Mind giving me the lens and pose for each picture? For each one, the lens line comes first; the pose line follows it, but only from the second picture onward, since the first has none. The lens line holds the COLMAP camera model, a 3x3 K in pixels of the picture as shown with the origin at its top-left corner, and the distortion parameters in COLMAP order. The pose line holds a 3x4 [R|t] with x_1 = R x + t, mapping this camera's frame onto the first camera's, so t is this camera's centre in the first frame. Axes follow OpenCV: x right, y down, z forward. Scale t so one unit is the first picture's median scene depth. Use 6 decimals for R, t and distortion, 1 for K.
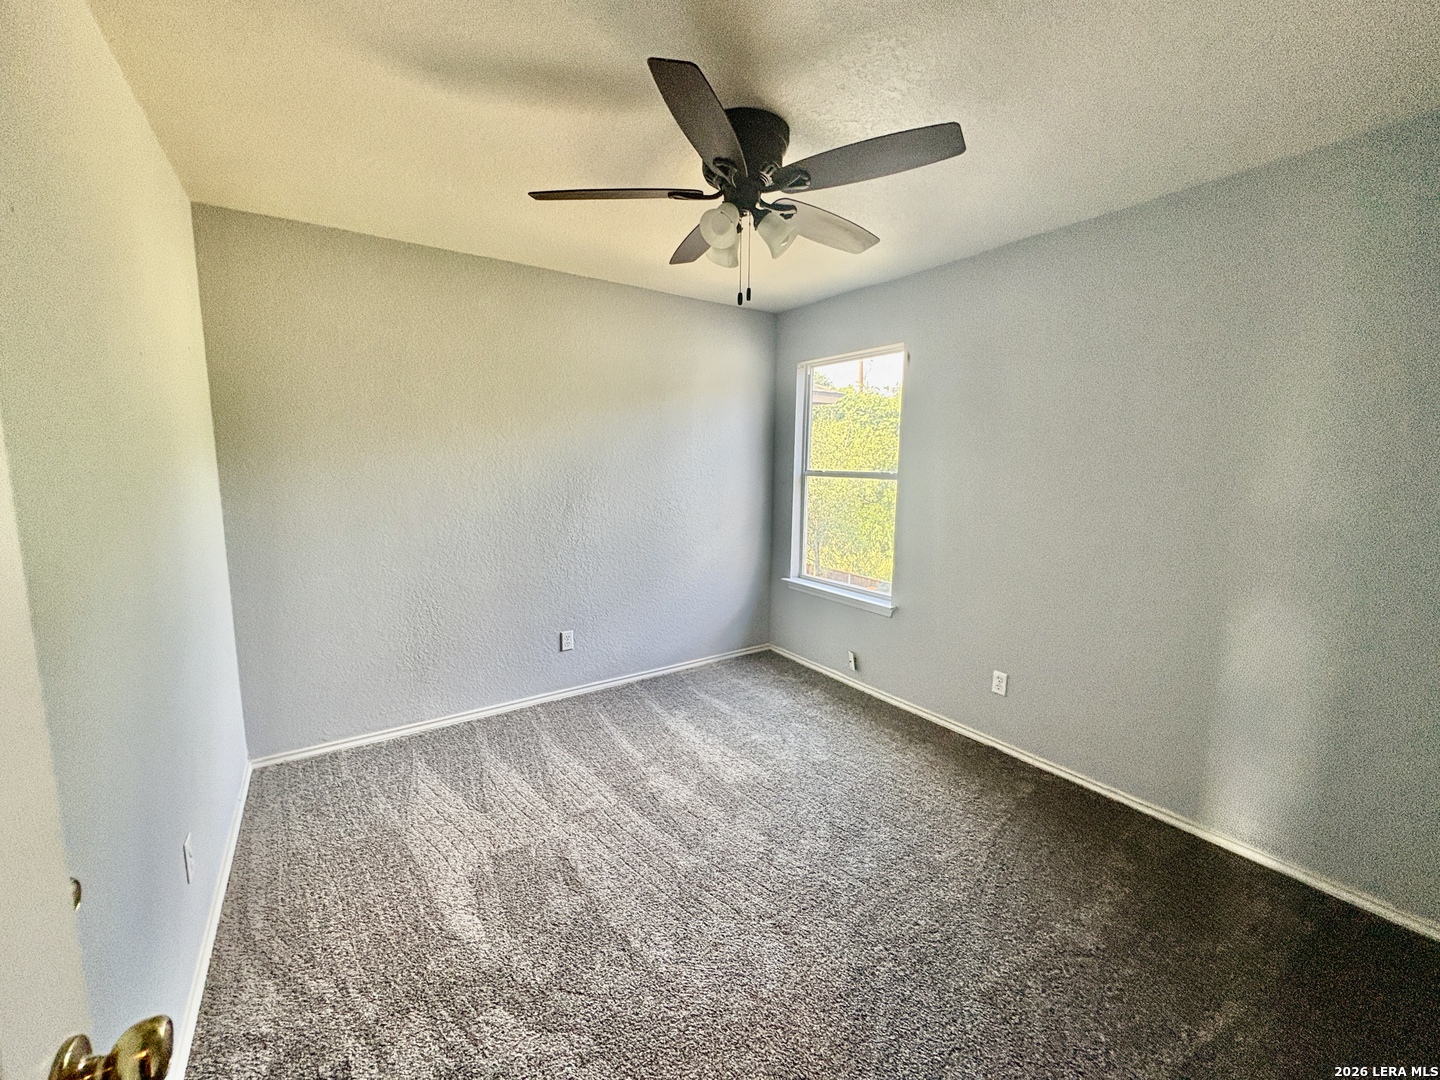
lens RADIAL K [[574.2, 0, 713.8], [0, 574.2, 535.1], [0, 0, 1]] dist [-0.002546, 0.000819]
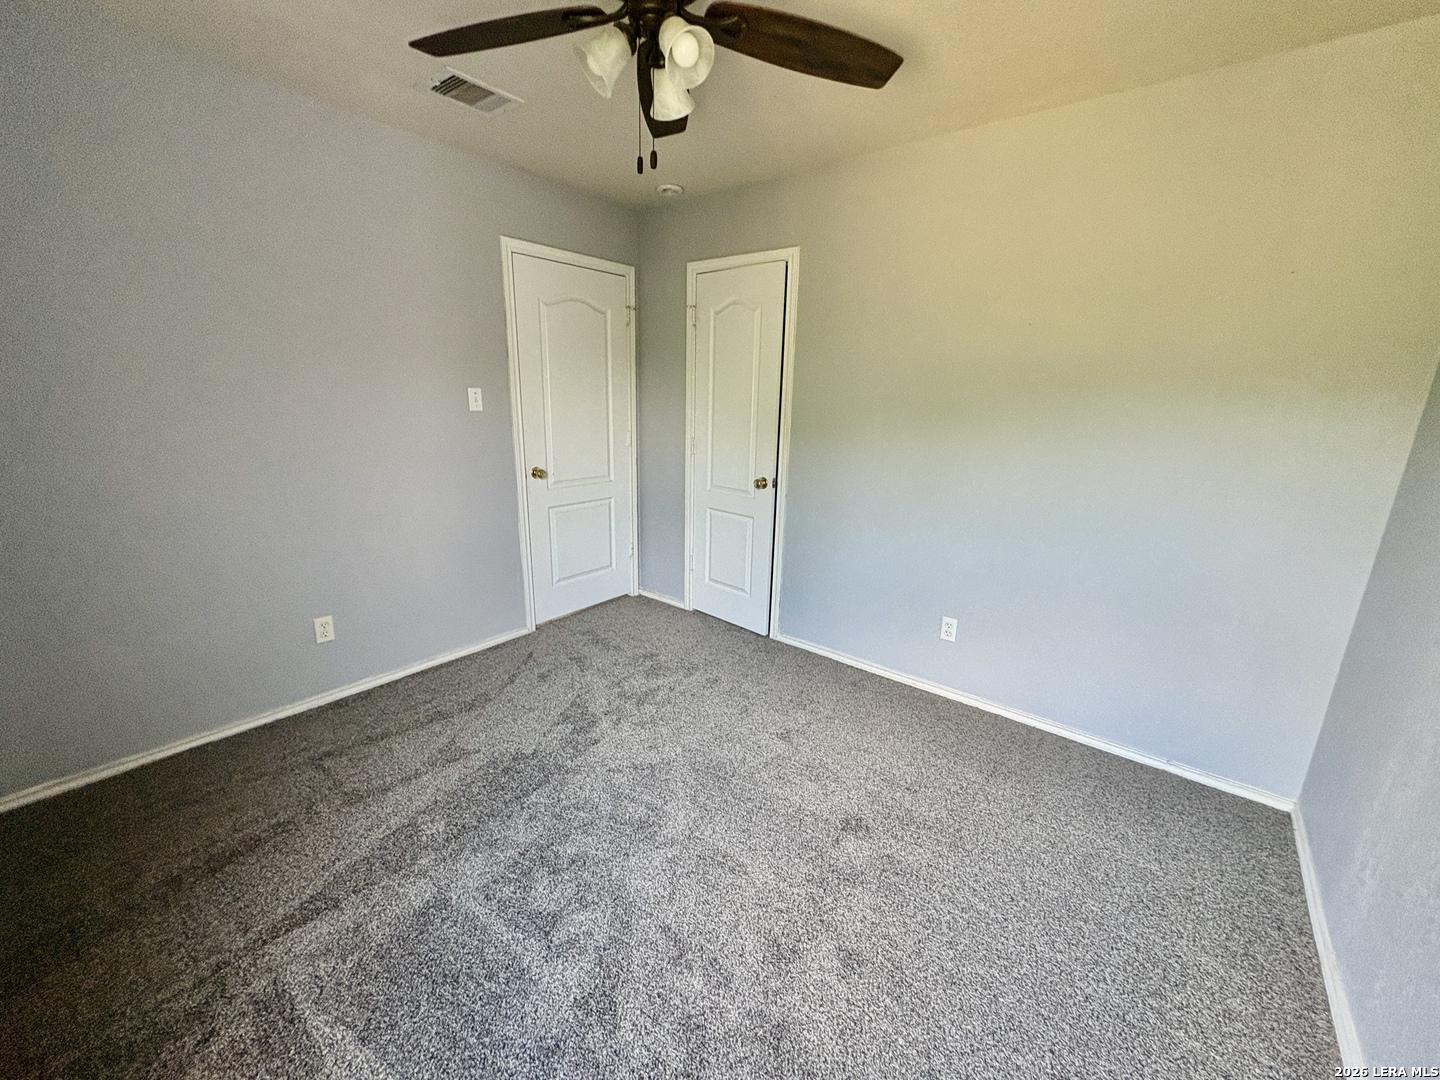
lens RADIAL K [[574.2, 0, 713.4], [0, 574.2, 538.4], [0, 0, 1]] dist [-0.002546, 0.000819]
pose [[0.955577, -0.056593, 0.289258, -0.138105], [0.018831, 0.991111, 0.131702, -0.023052], [-0.294140, -0.120404, 0.948148, 0.233576]]
